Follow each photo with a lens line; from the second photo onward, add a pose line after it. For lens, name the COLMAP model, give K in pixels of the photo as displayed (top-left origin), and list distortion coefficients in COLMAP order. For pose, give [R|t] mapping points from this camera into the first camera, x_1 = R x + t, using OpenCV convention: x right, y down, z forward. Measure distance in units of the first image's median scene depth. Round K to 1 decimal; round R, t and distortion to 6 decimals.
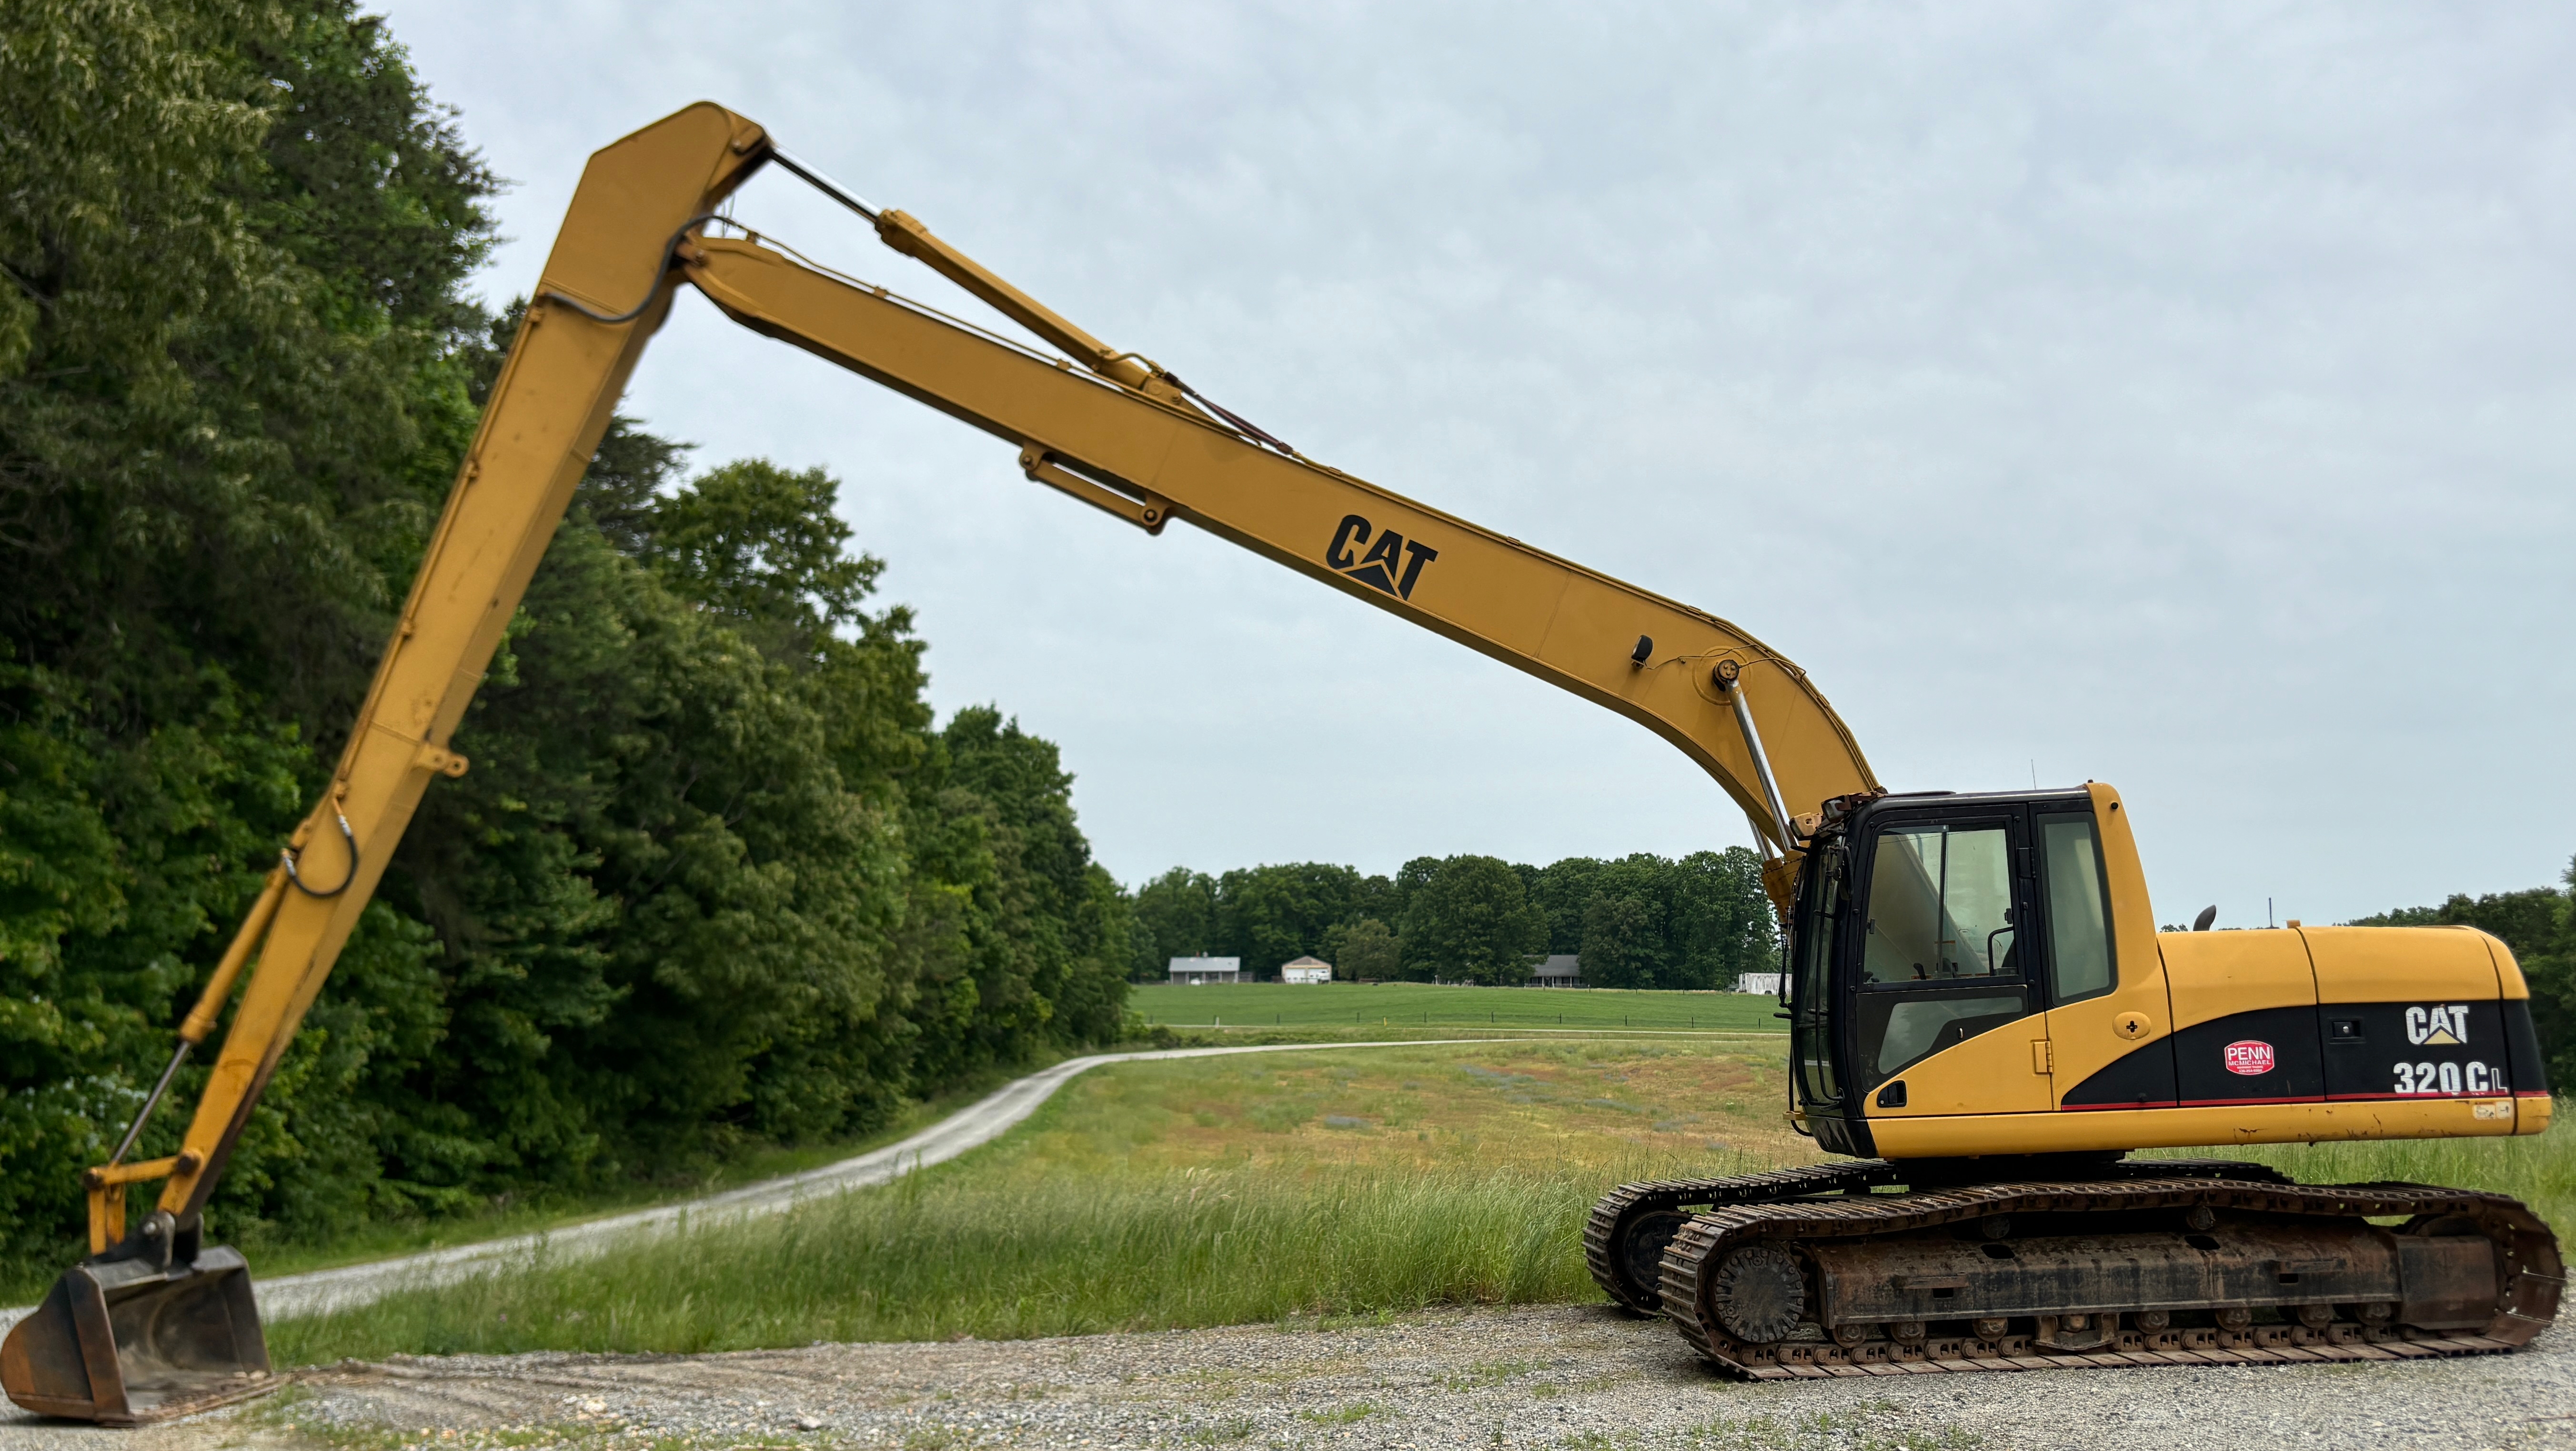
lens RADIAL K [[2090.8, 0, 1293.9], [0, 2090.8, 797.5], [0, 0, 1]] dist [0.005070, 0.015724]
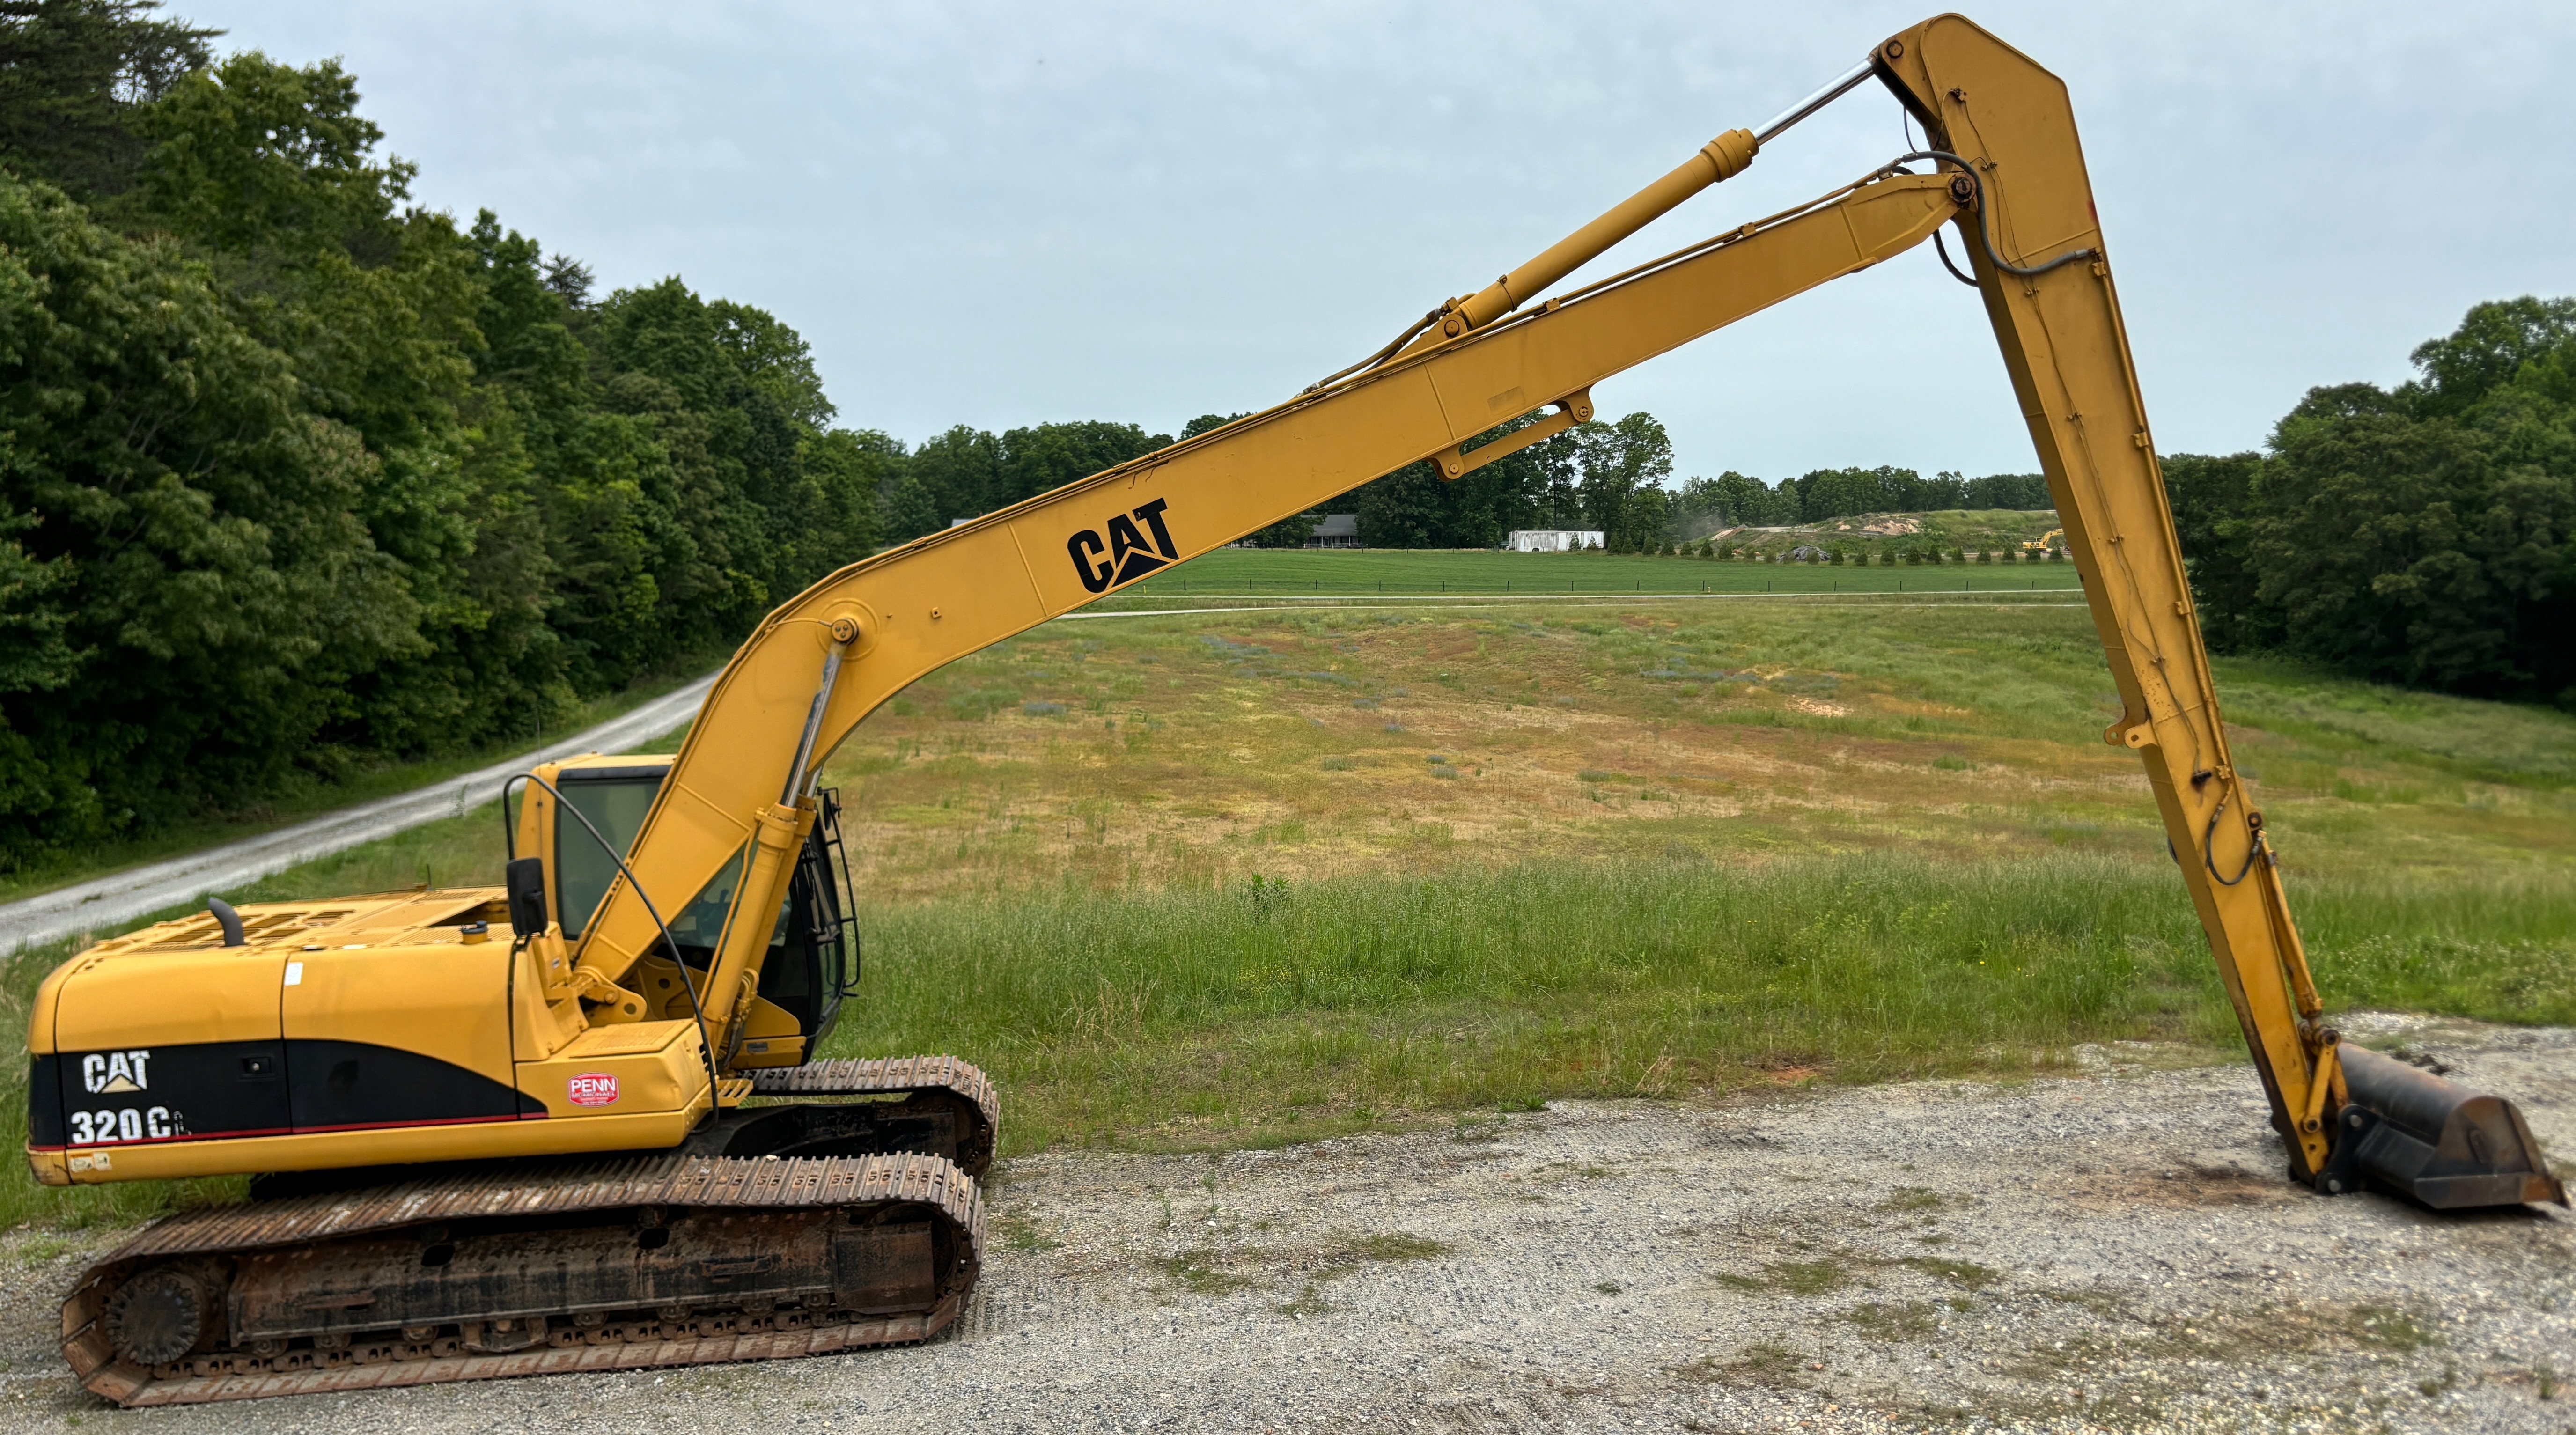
lens RADIAL K [[2054.8, 0, 1288.0], [0, 2054.8, 717.5], [0, 0, 1]] dist [-0.003304, 0.002410]
pose [[0.997131, -0.010262, 0.074996, 0.160155], [-0.003523, 0.983402, 0.181403, -0.051487], [-0.075613, -0.181147, 0.980545, 0.012726]]
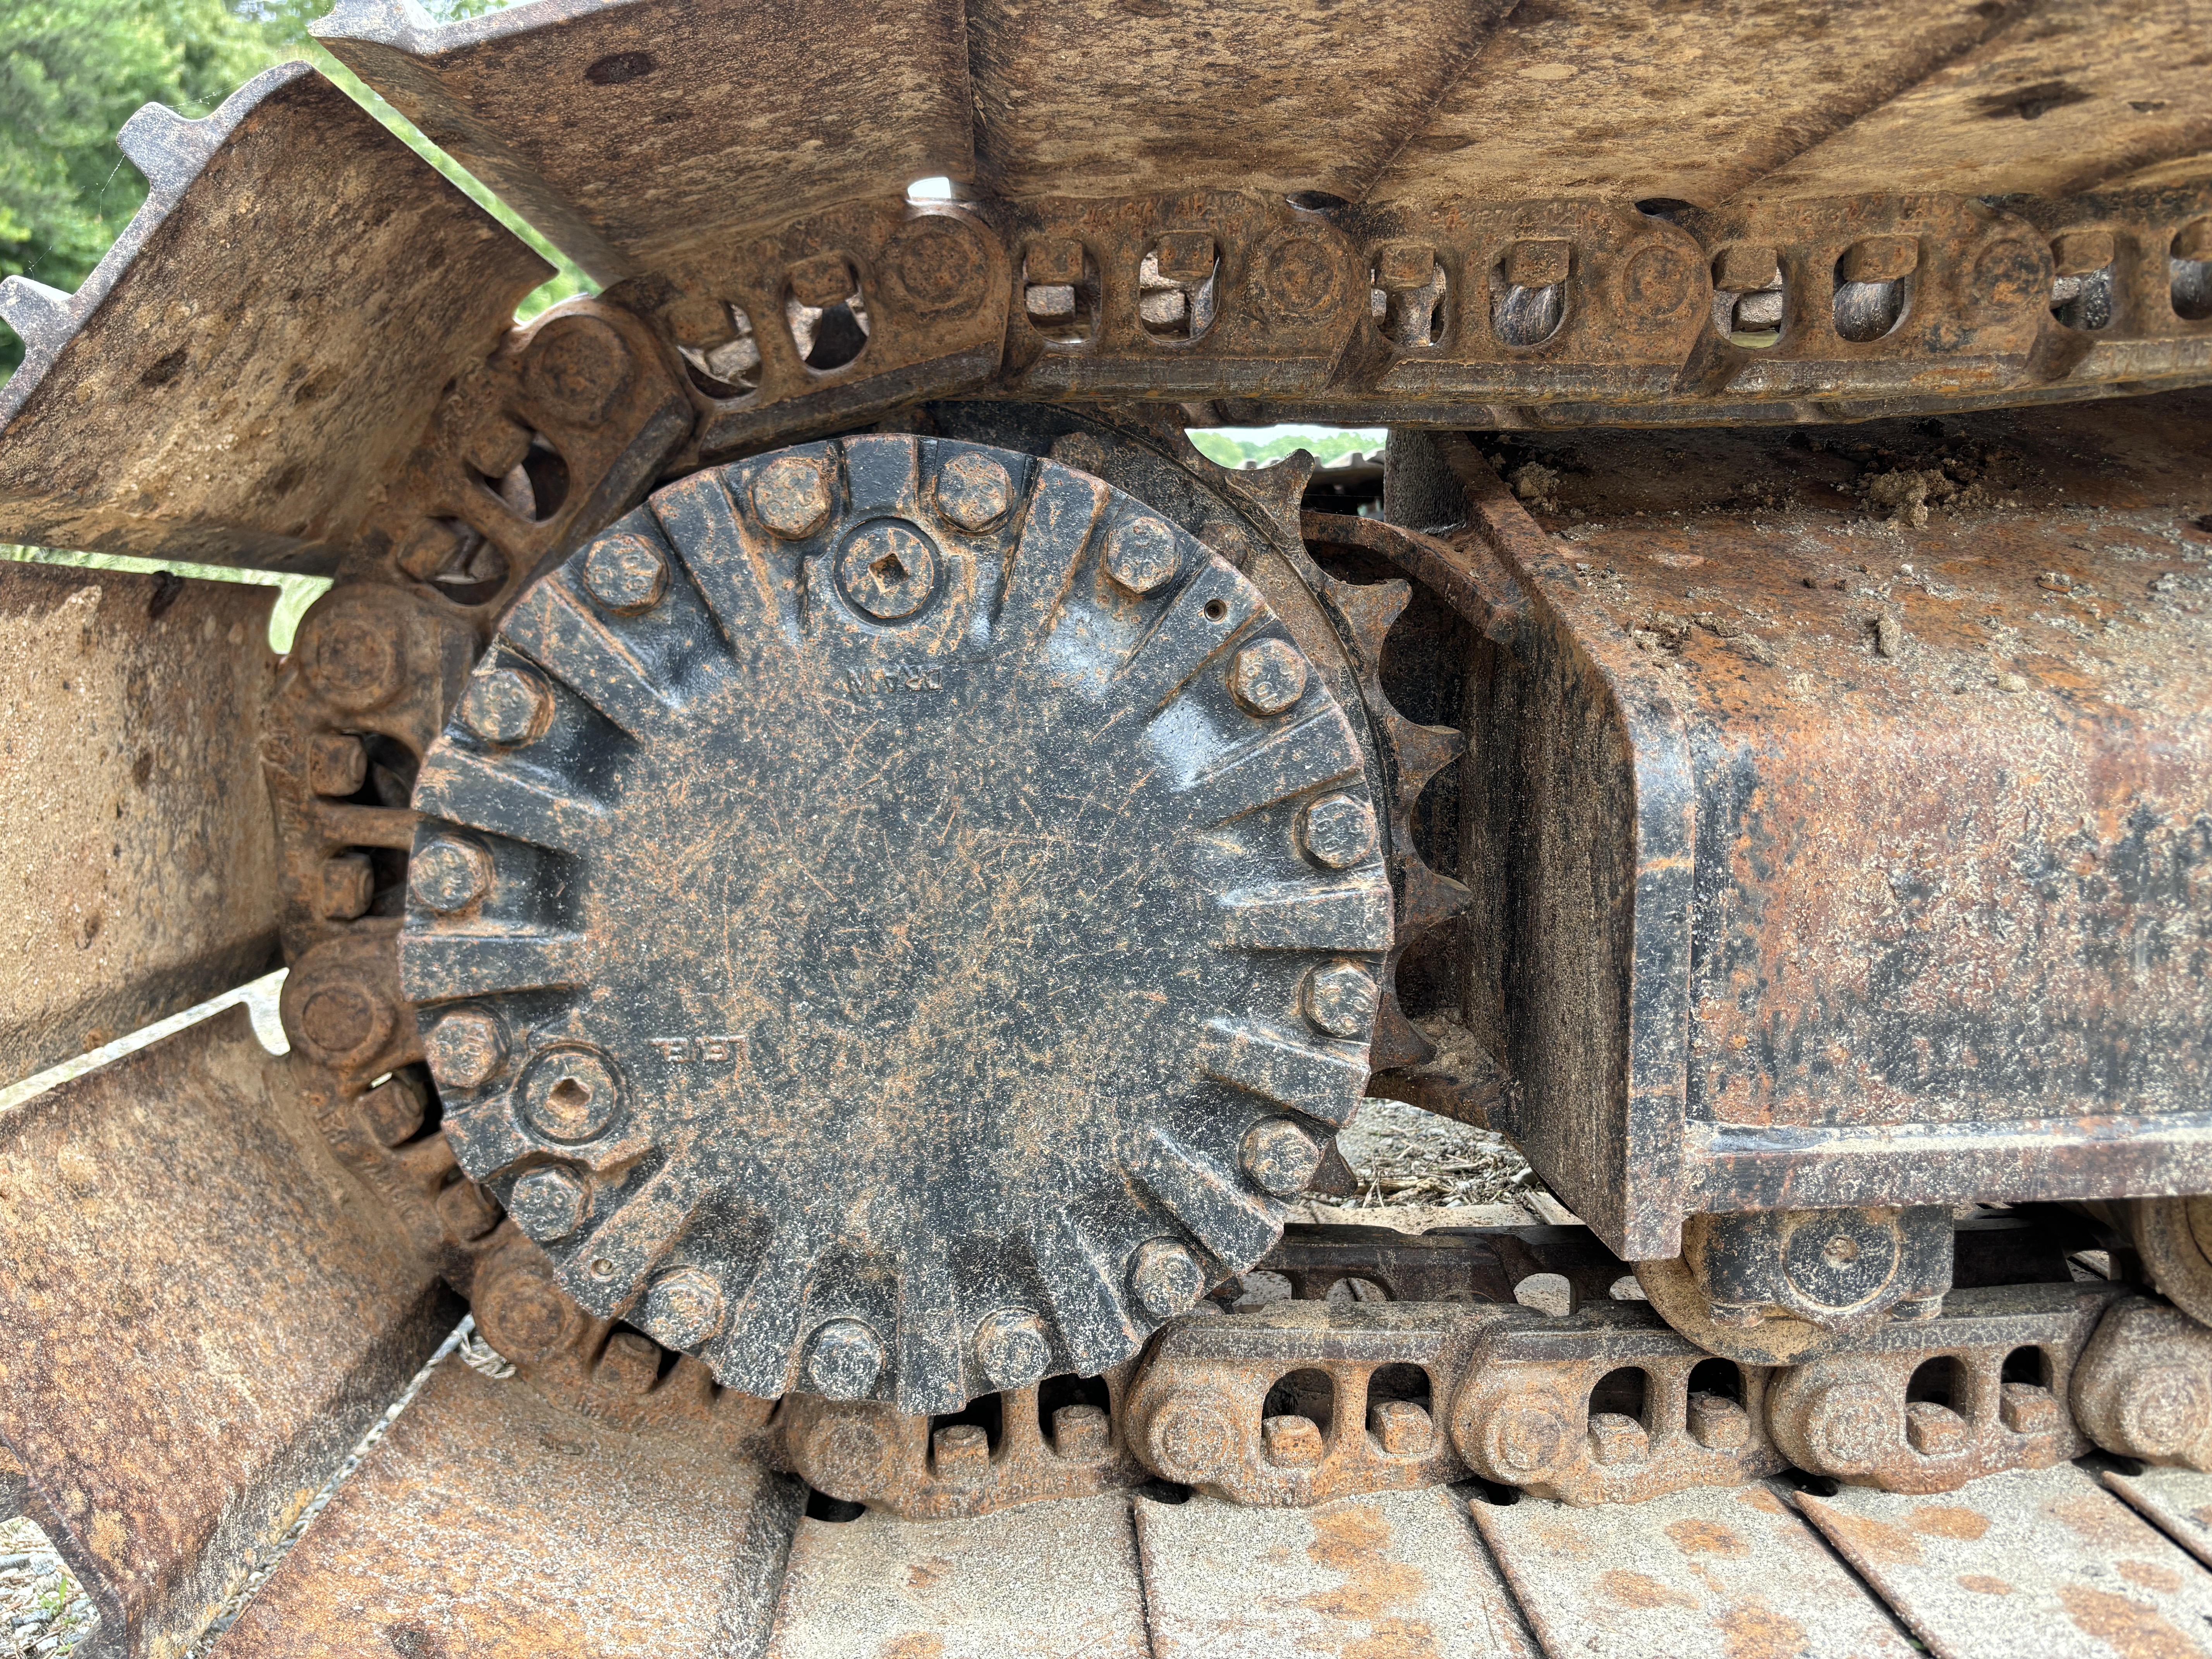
lens RADIAL K [[1679.4, 0, 1106.0], [0, 1679.4, 829.5], [0, 0, 1]] dist [0.040630, -0.001064]
pose [[0.999672, 0.015552, 0.020323, 0.053331], [-0.020174, 0.967539, 0.251916, 0.049849], [-0.015745, -0.252244, 0.967536, 0.215783]]
